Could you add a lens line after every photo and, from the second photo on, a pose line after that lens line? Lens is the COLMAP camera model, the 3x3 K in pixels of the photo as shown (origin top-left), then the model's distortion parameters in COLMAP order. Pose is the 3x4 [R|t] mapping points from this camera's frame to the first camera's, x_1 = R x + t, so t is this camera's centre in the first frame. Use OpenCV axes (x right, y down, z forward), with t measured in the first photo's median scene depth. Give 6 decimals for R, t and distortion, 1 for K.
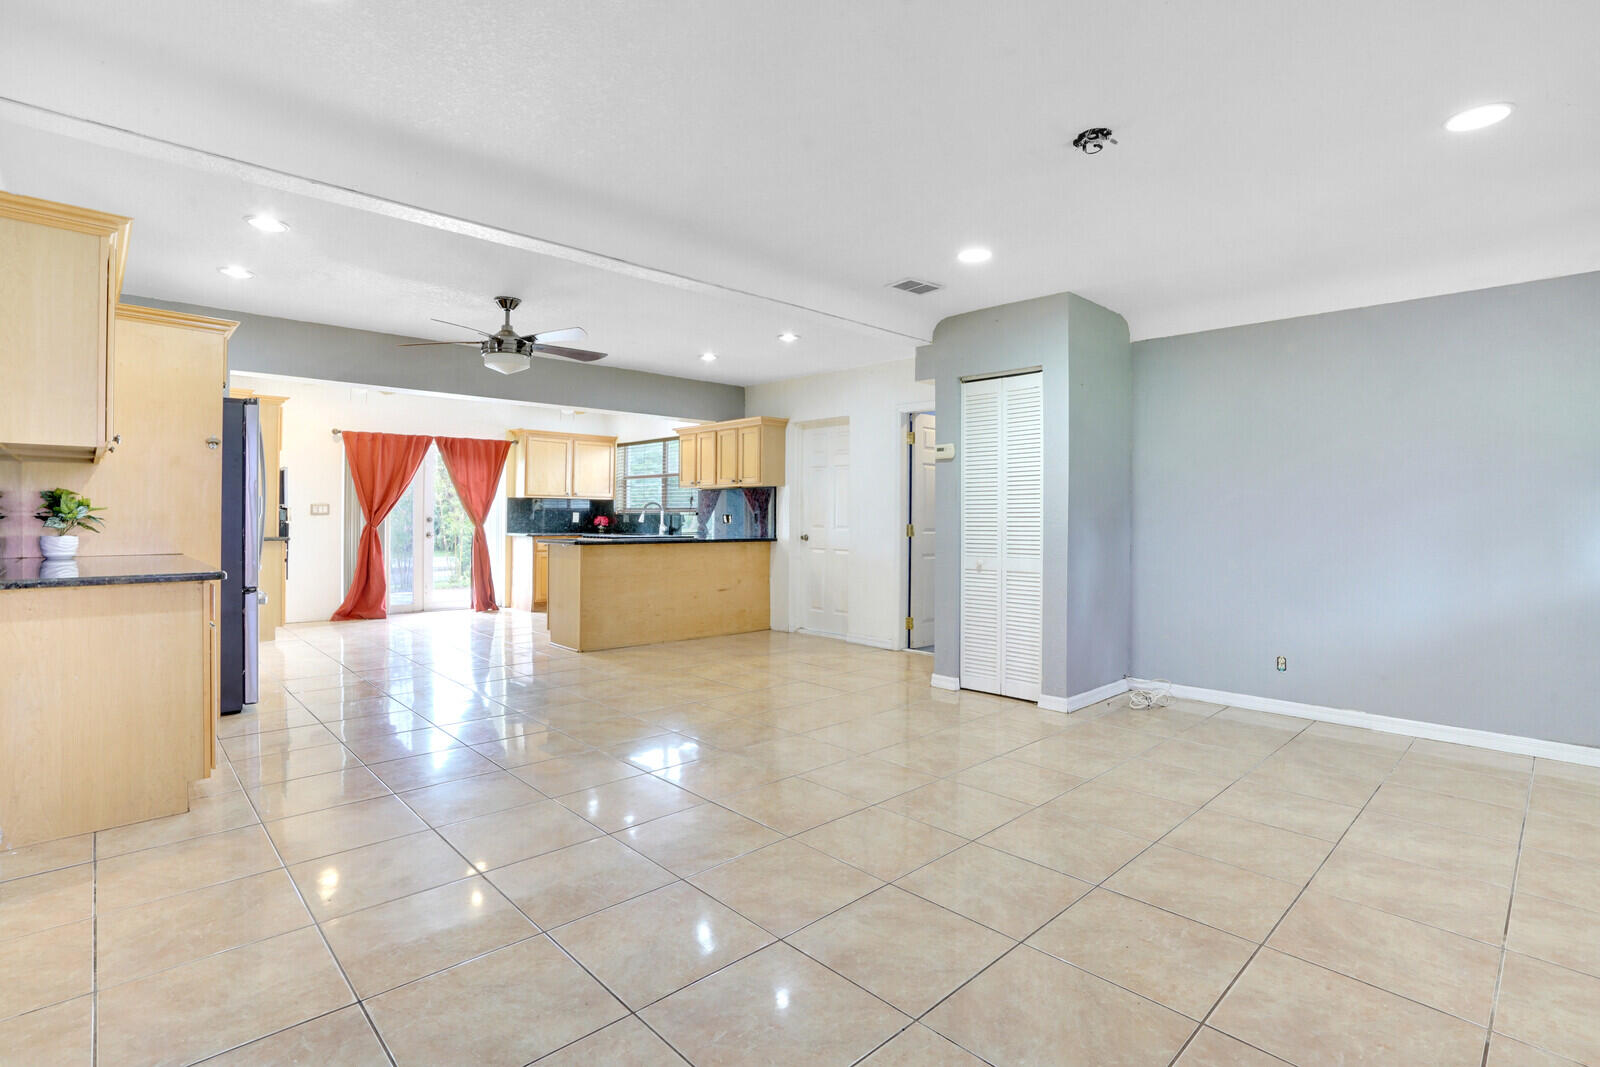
lens RADIAL K [[758.3, 0, 797.6], [0, 758.3, 511.8], [0, 0, 1]] dist [-0.041723, 0.005475]
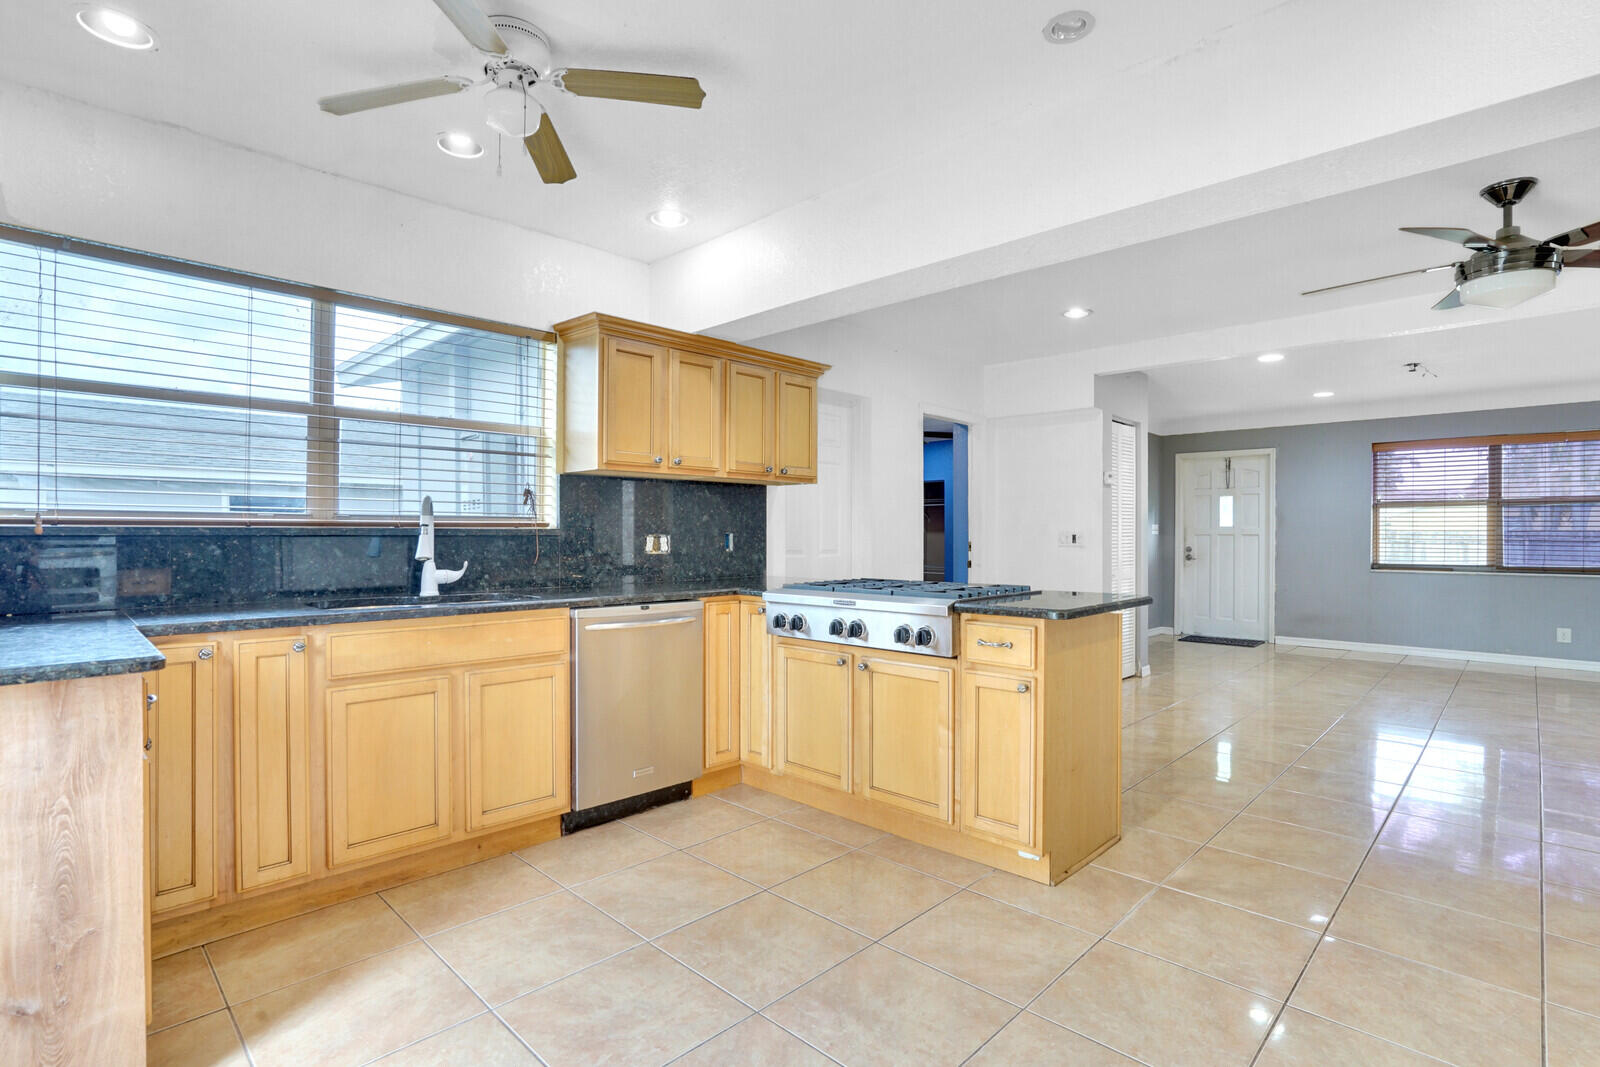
lens RADIAL K [[779.1, 0, 779.5], [0, 779.1, 537.5], [0, 0, 1]] dist [-0.038196, 0.008254]
pose [[-0.023428, -0.009159, 0.999684, -0.559276], [-0.009146, 0.999918, 0.008947, 0.000461], [-0.999684, -0.008934, -0.023510, 0.917026]]
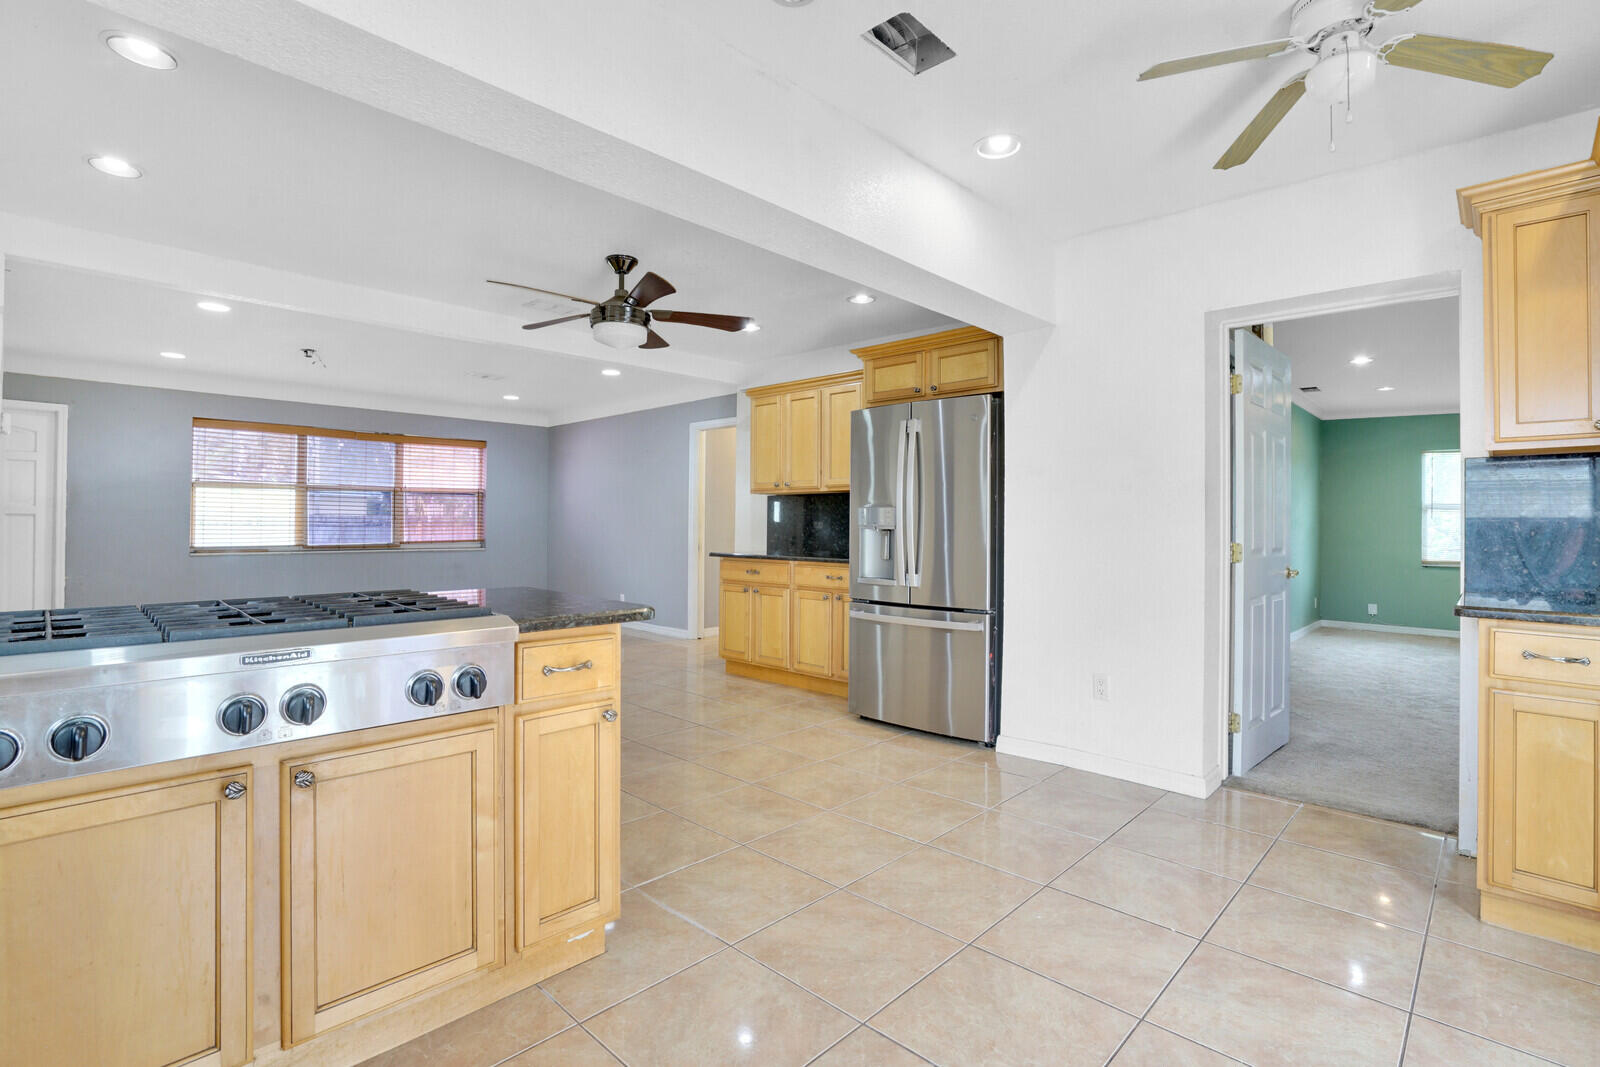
lens RADIAL K [[758.3, 0, 813.7], [0, 758.3, 515.7], [0, 0, 1]] dist [-0.041723, 0.005475]
pose [[-0.997821, -0.017486, -0.063622, -0.308901], [-0.016219, 0.999661, -0.020377, 0.004569], [0.063956, -0.019301, -0.997766, 1.044918]]
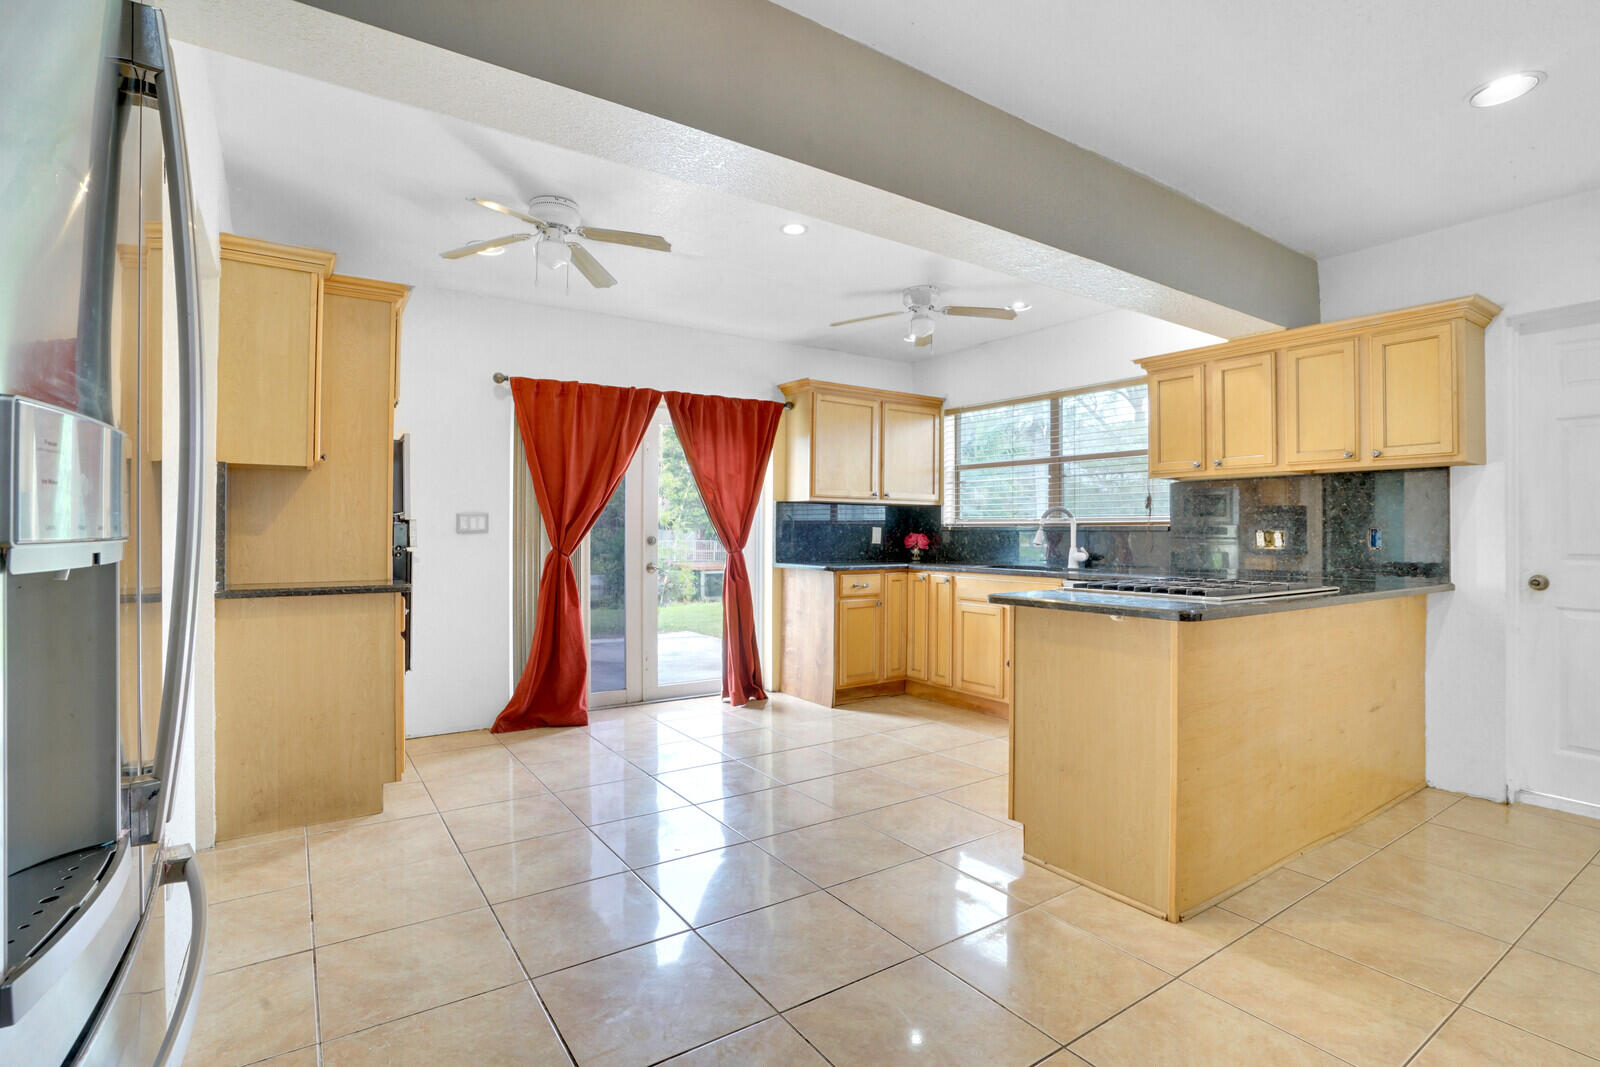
lens RADIAL K [[758.3, 0, 803.2], [0, 758.3, 527.7], [0, 0, 1]] dist [-0.041723, 0.005475]
pose [[0.986585, -0.003573, -0.163211, -0.299566], [0.004042, 0.999989, 0.002540, -0.000419], [0.163201, -0.003166, 0.986588, 0.477450]]
